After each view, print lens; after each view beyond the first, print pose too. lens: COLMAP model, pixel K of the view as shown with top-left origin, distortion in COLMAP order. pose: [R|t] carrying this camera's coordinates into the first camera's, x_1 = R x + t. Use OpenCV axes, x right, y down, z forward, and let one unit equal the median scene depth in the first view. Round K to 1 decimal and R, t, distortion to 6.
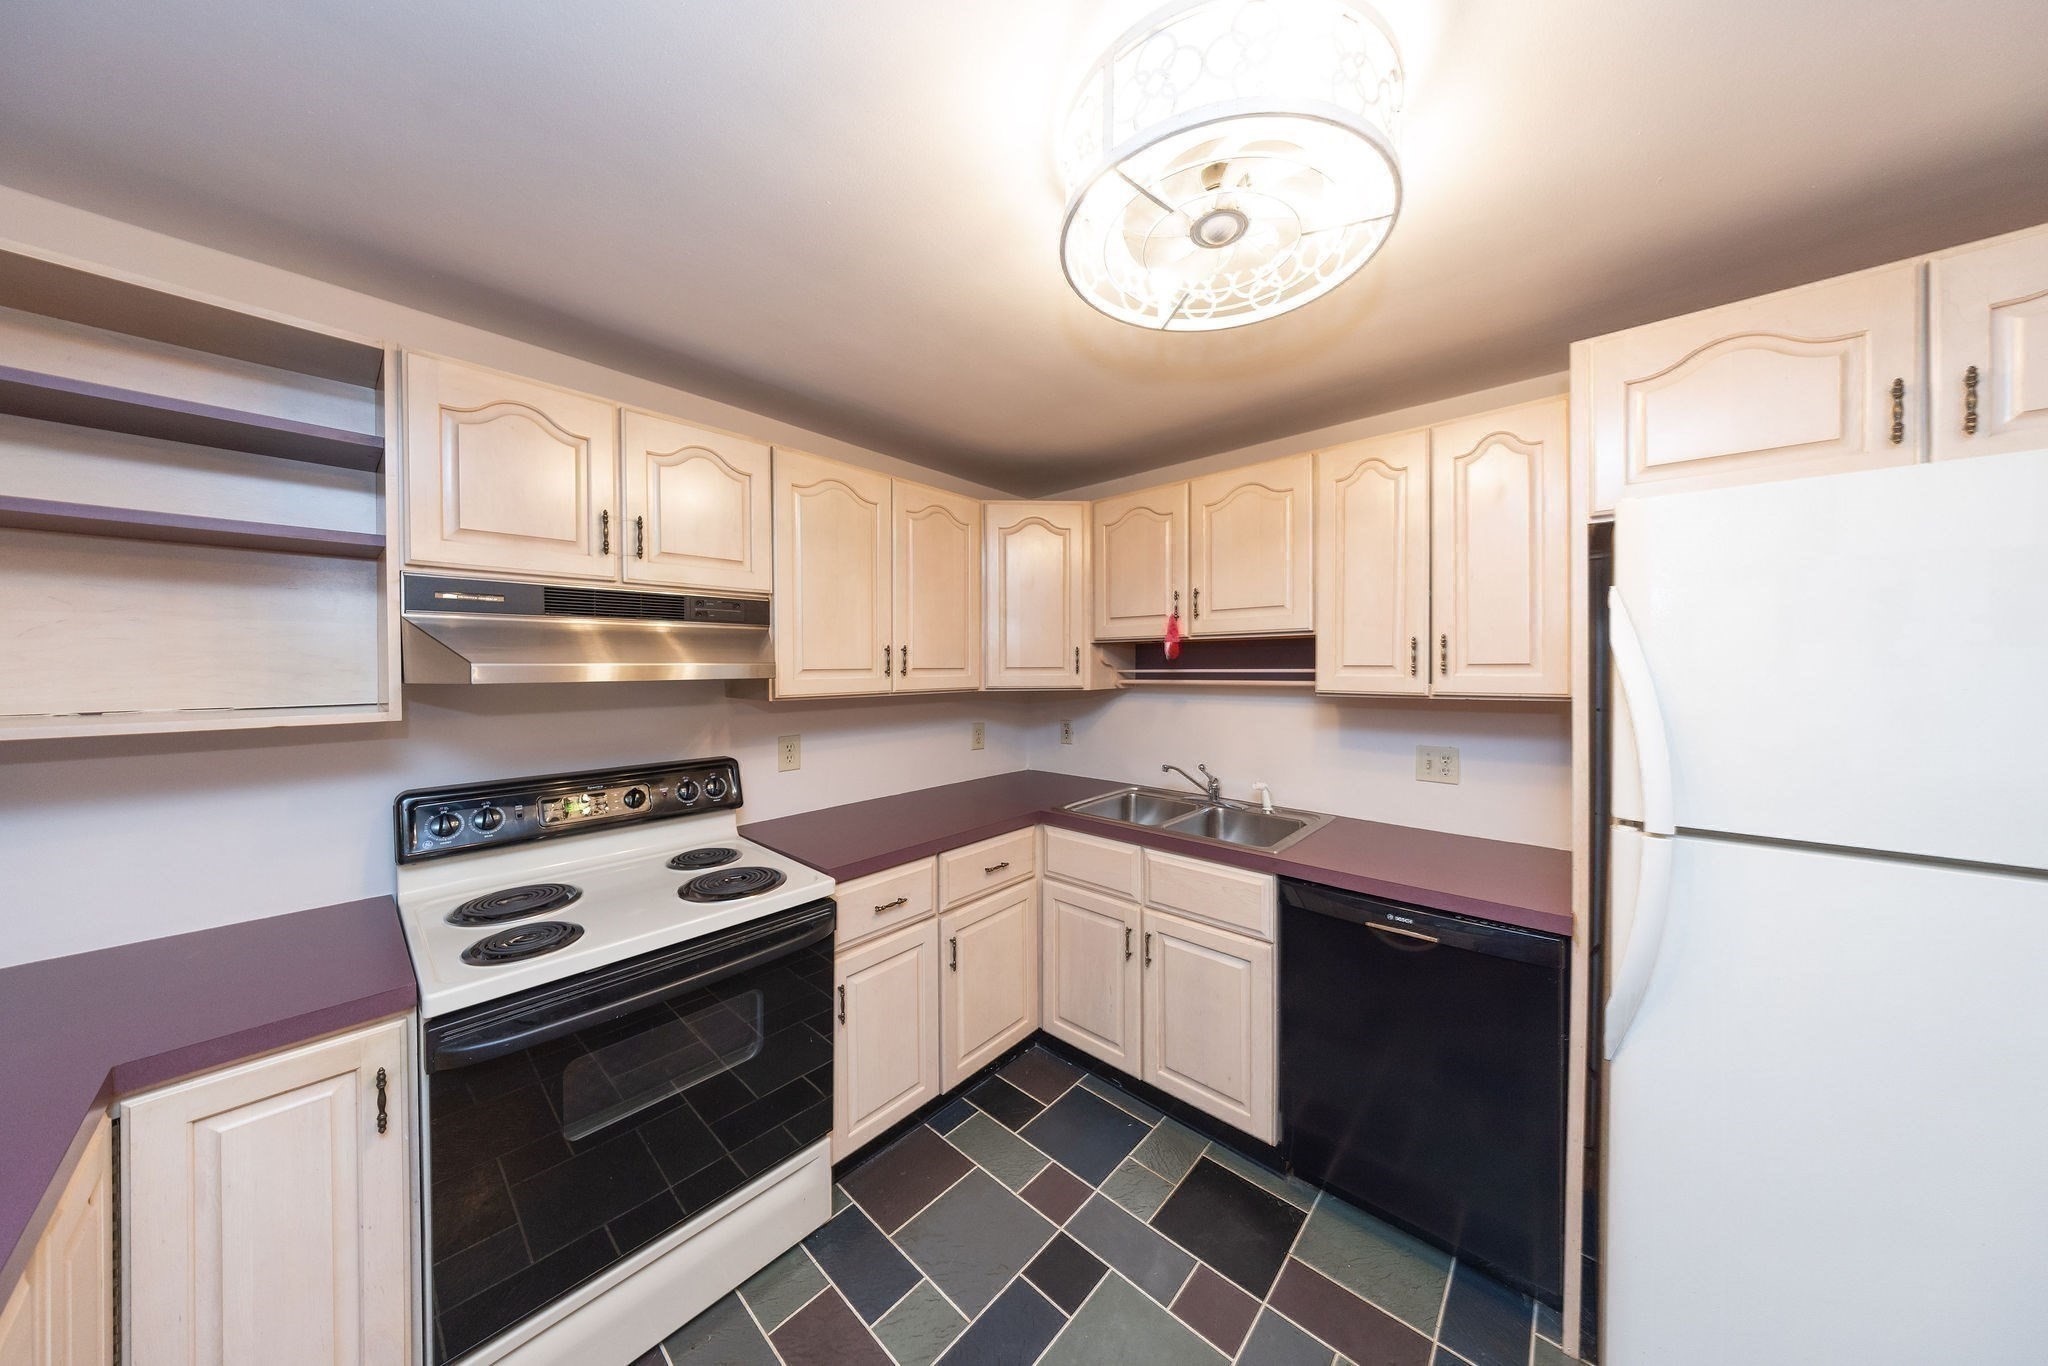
lens RADIAL K [[616.5, 0, 1031.9], [0, 616.5, 669.2], [0, 0, 1]] dist [-0.000406, -0.000089]
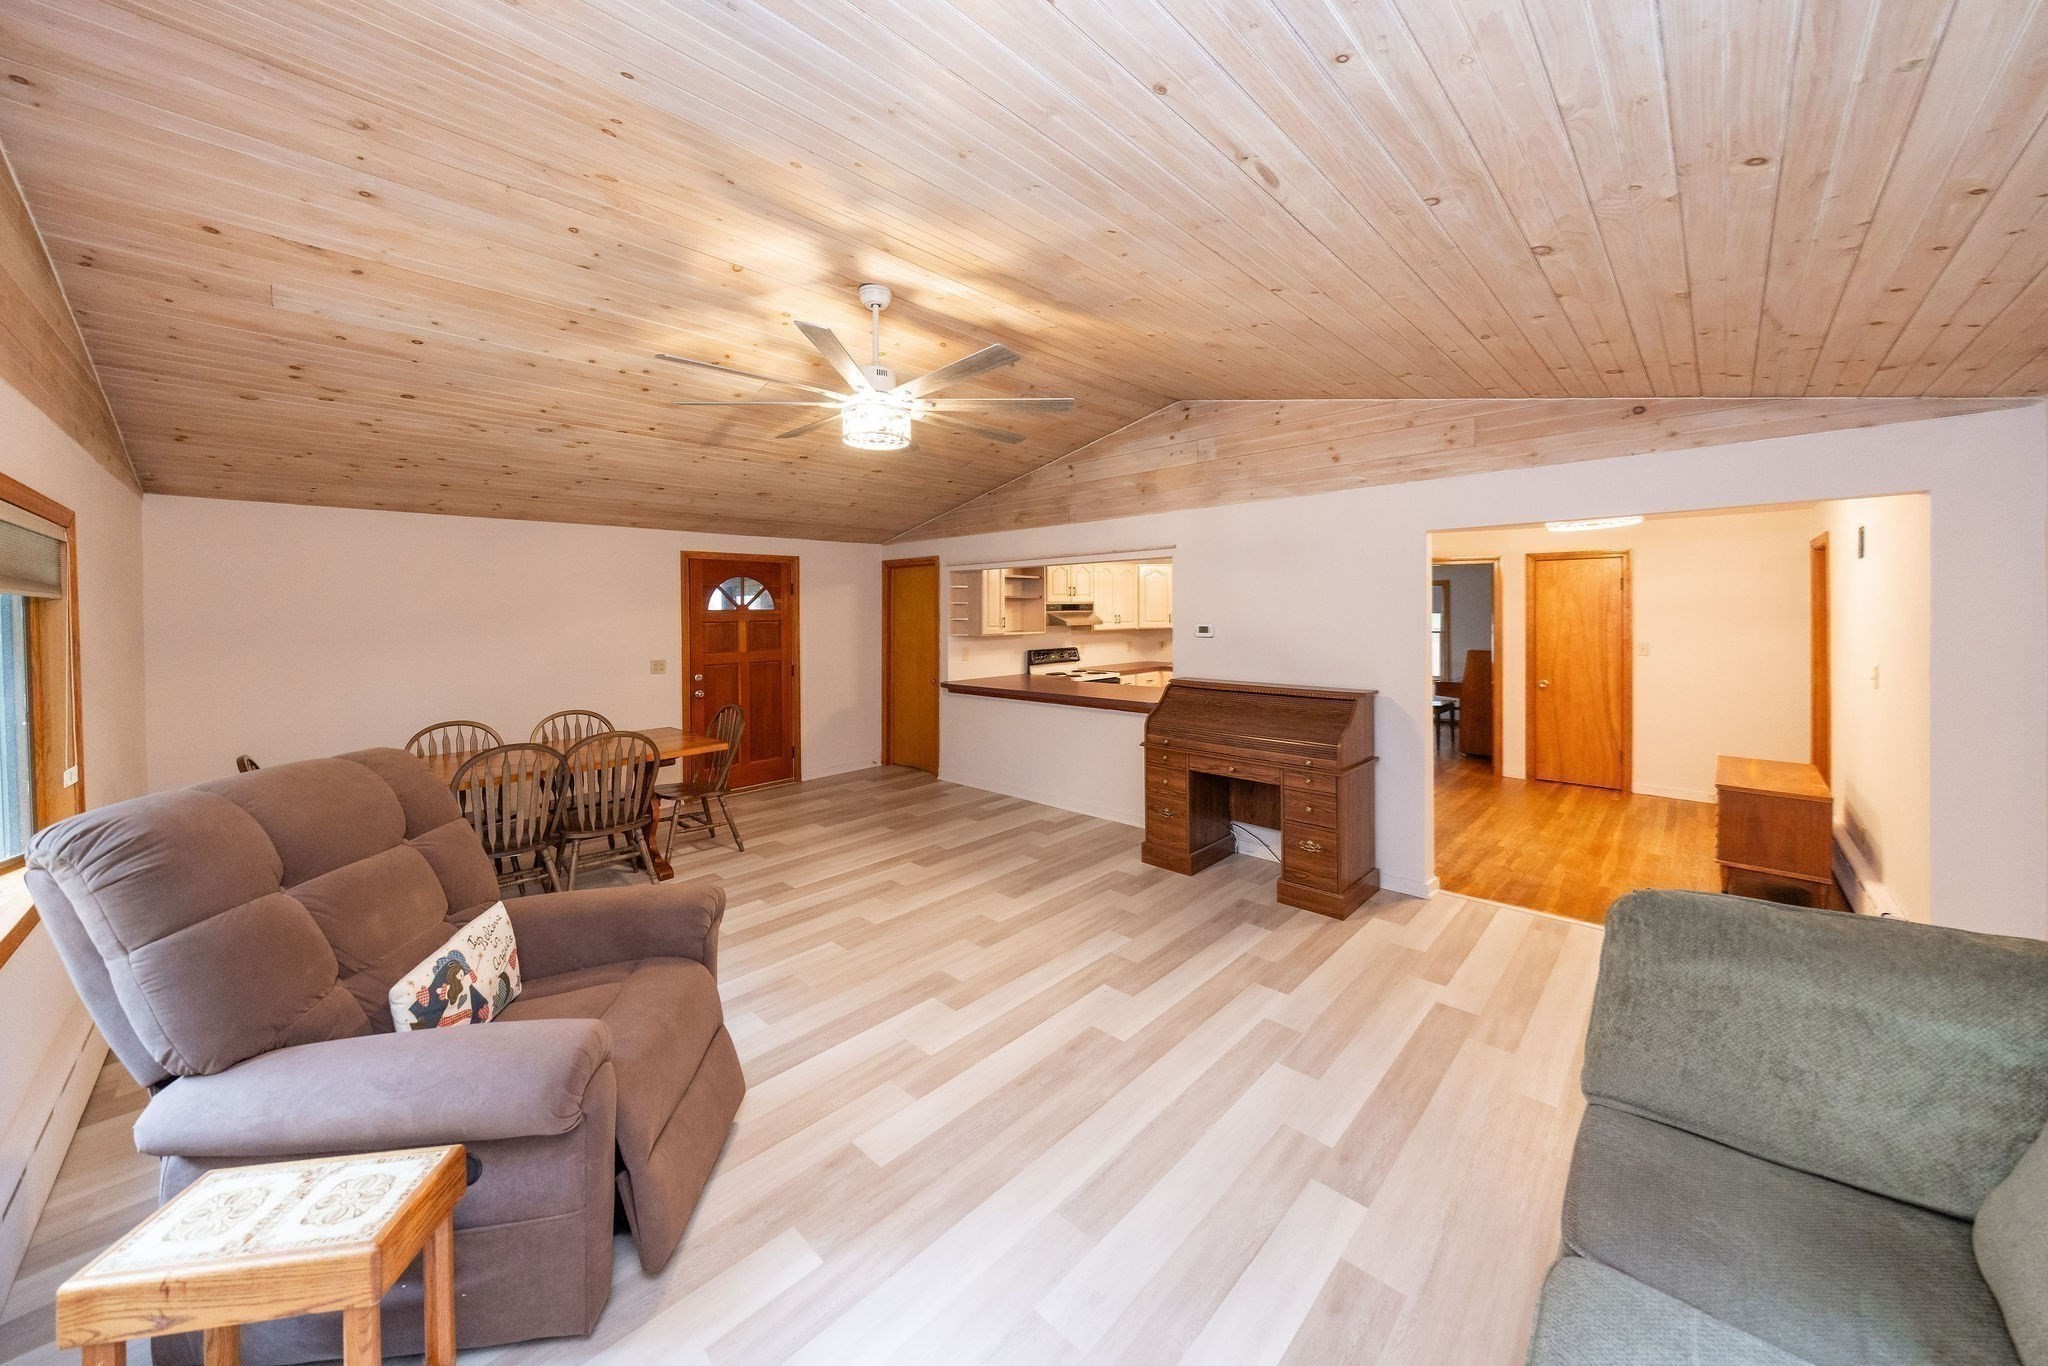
lens RADIAL K [[711.5, 0, 1022.1], [0, 711.5, 619.1], [0, 0, 1]] dist [-0.000111, -0.000025]
pose [[0.998989, -0.006360, -0.044512, -0.615439], [0.006394, 0.999979, 0.000613, -0.023712], [0.044507, -0.000897, 0.999009, -3.114972]]
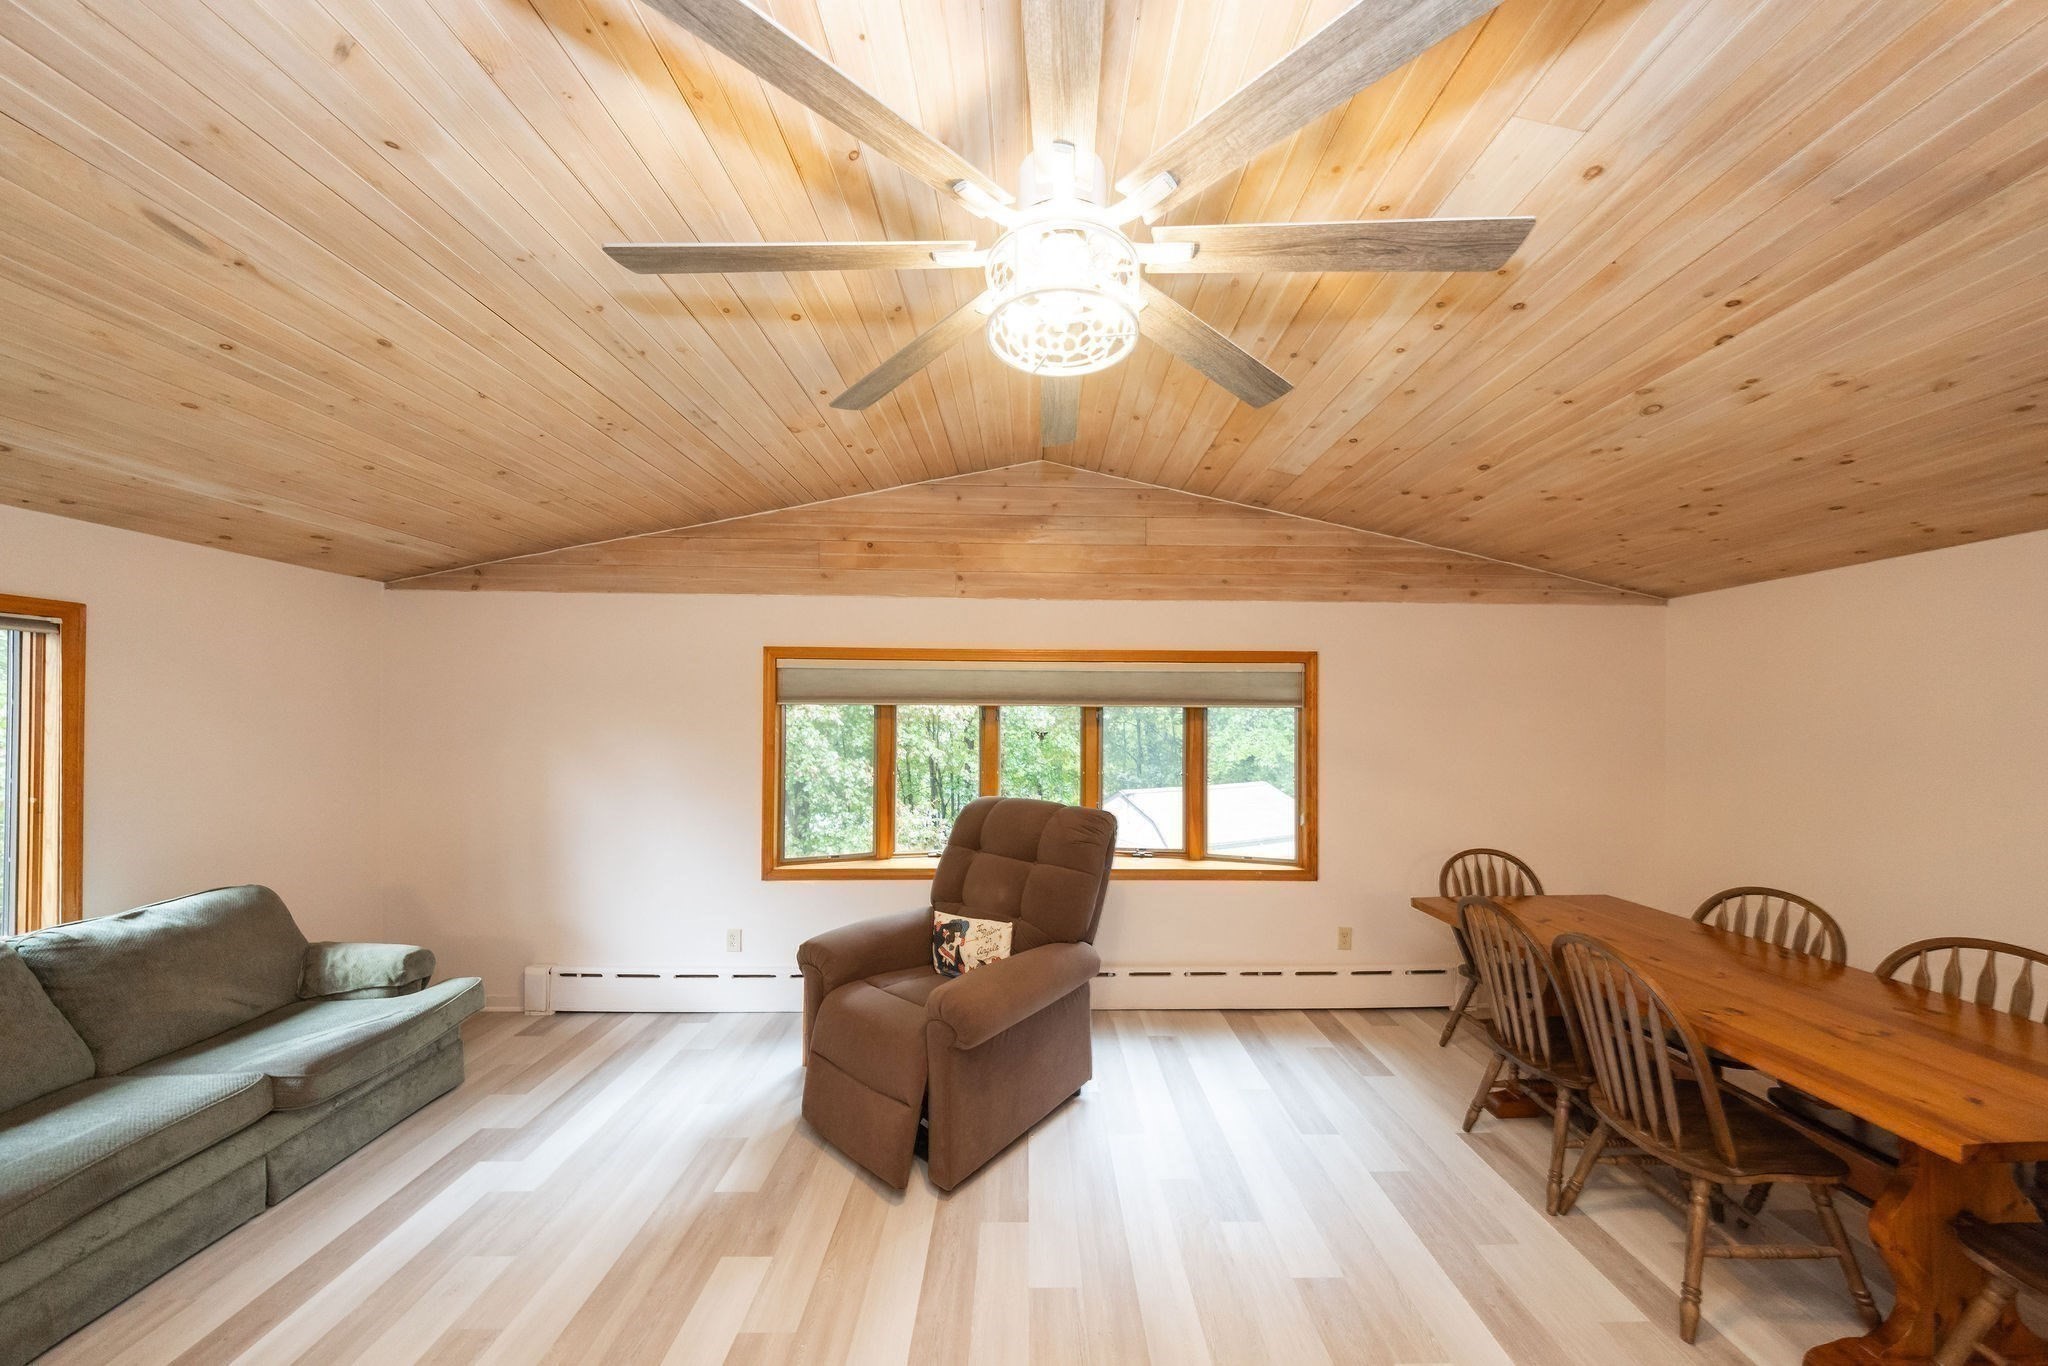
lens RADIAL K [[662.7, 0, 1034.7], [0, 662.7, 711.1], [0, 0, 1]] dist [0.001064, -0.000068]
pose [[-0.736778, -0.006845, -0.676100, -0.537151], [-0.009946, 0.999950, 0.000715, -0.051442], [0.676061, 0.007252, -0.736810, -1.006139]]
